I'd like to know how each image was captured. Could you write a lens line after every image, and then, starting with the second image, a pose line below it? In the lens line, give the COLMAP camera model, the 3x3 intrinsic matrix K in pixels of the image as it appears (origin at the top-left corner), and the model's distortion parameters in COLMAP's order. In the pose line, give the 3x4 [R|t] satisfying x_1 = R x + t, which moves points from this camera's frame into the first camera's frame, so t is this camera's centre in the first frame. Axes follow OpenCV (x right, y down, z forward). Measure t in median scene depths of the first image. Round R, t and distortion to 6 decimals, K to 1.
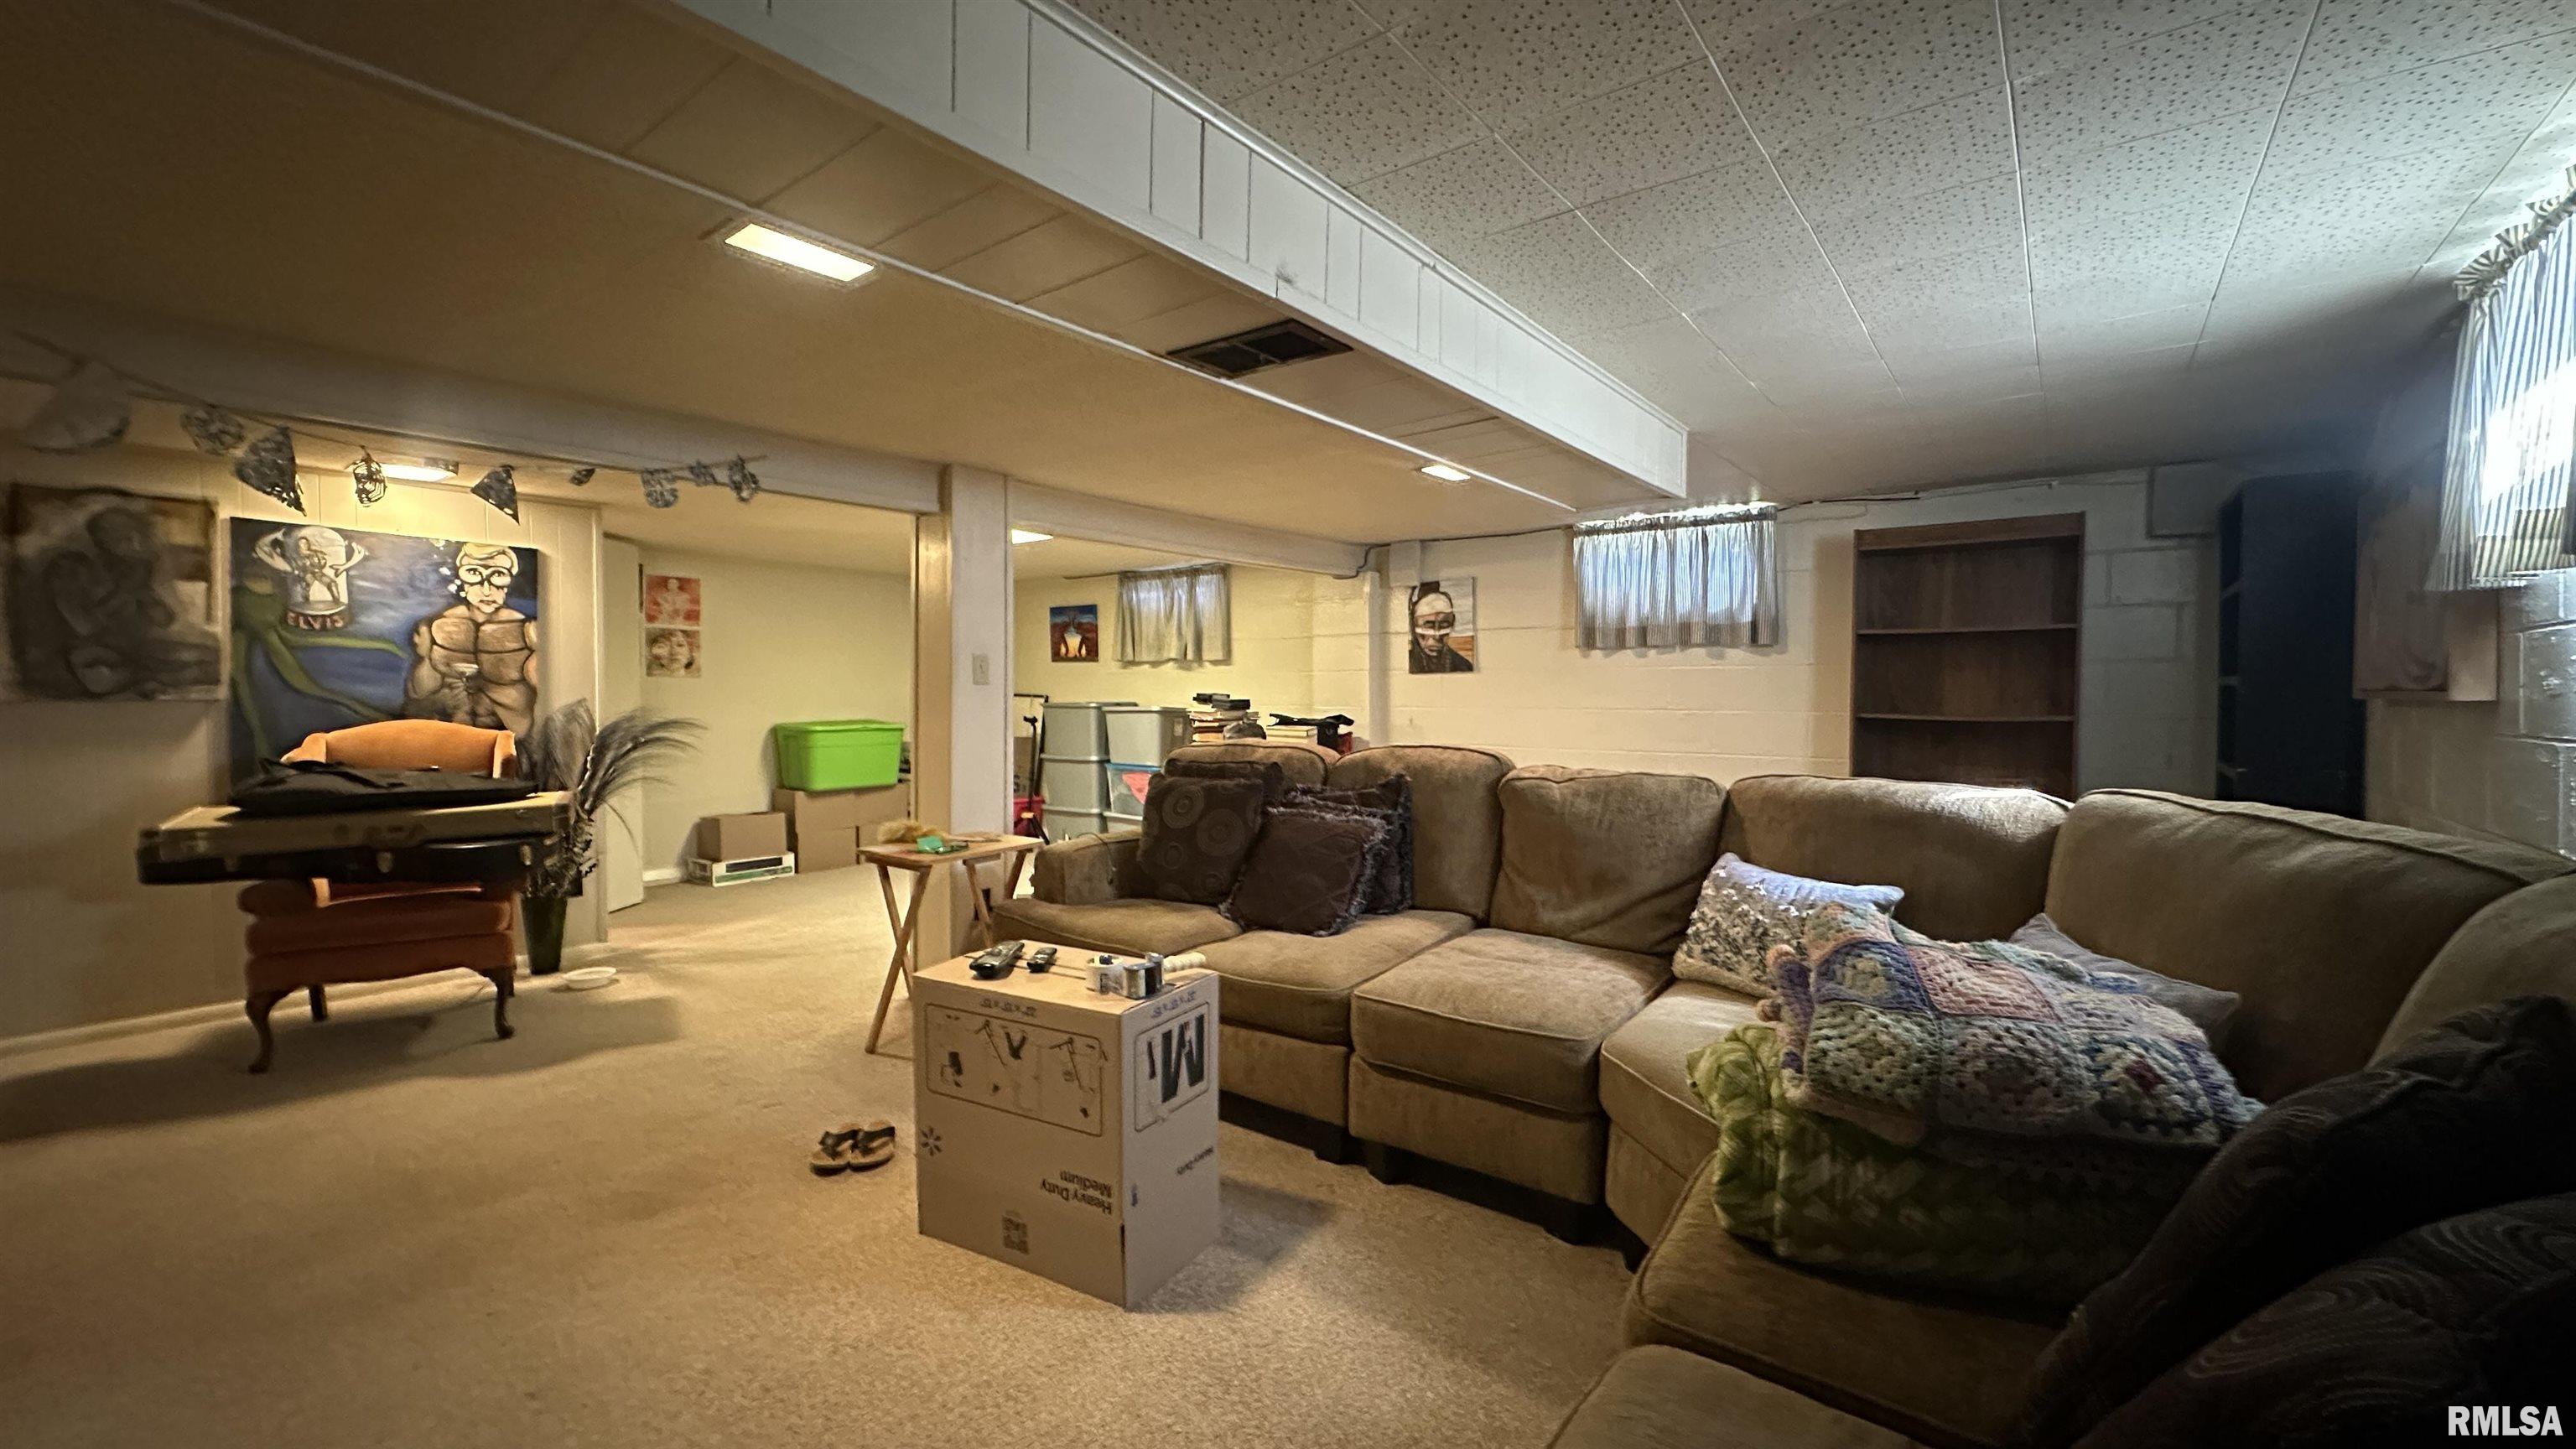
lens RADIAL K [[1025.5, 0, 1279.0], [0, 1025.5, 725.3], [0, 0, 1]] dist [-0.002366, 0.001050]
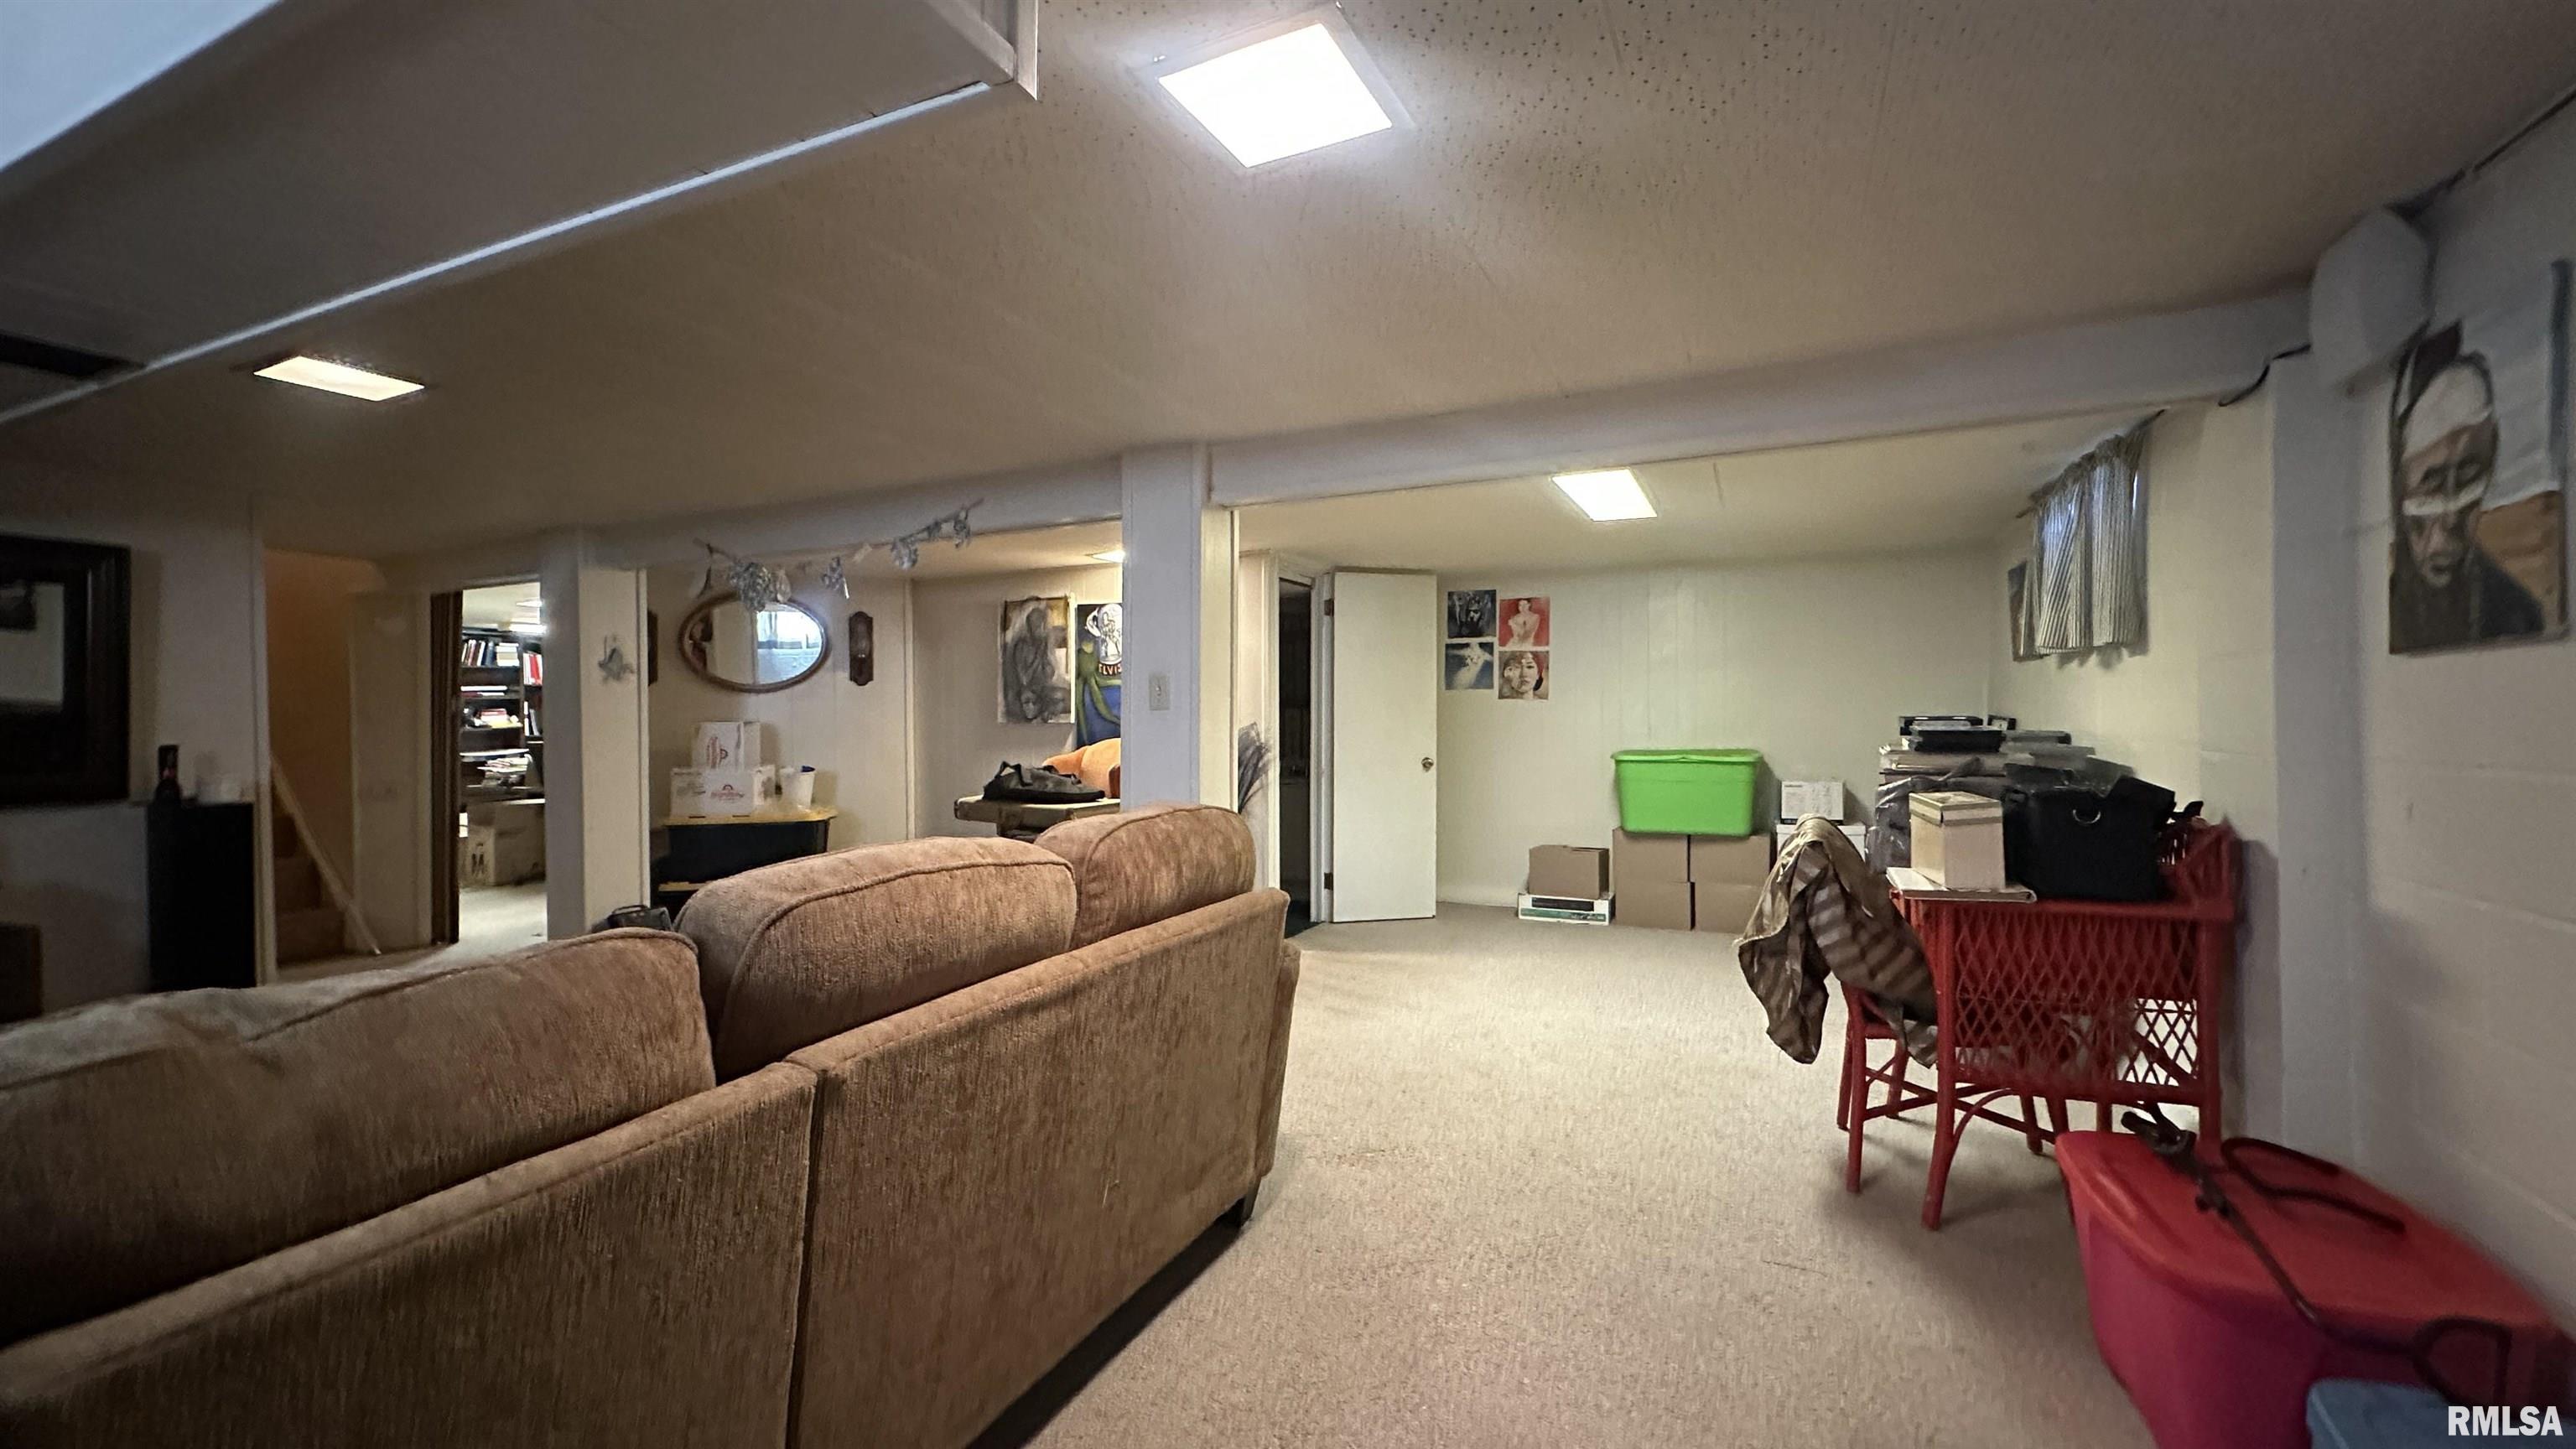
lens RADIAL K [[1025.5, 0, 1291.5], [0, 1025.5, 714.5], [0, 0, 1]] dist [-0.002366, 0.001050]
pose [[0.223026, -0.001107, -0.974812, 0.424896], [-0.025050, 0.999663, -0.006866, -0.026513], [0.974491, 0.025950, 0.222923, 0.741357]]
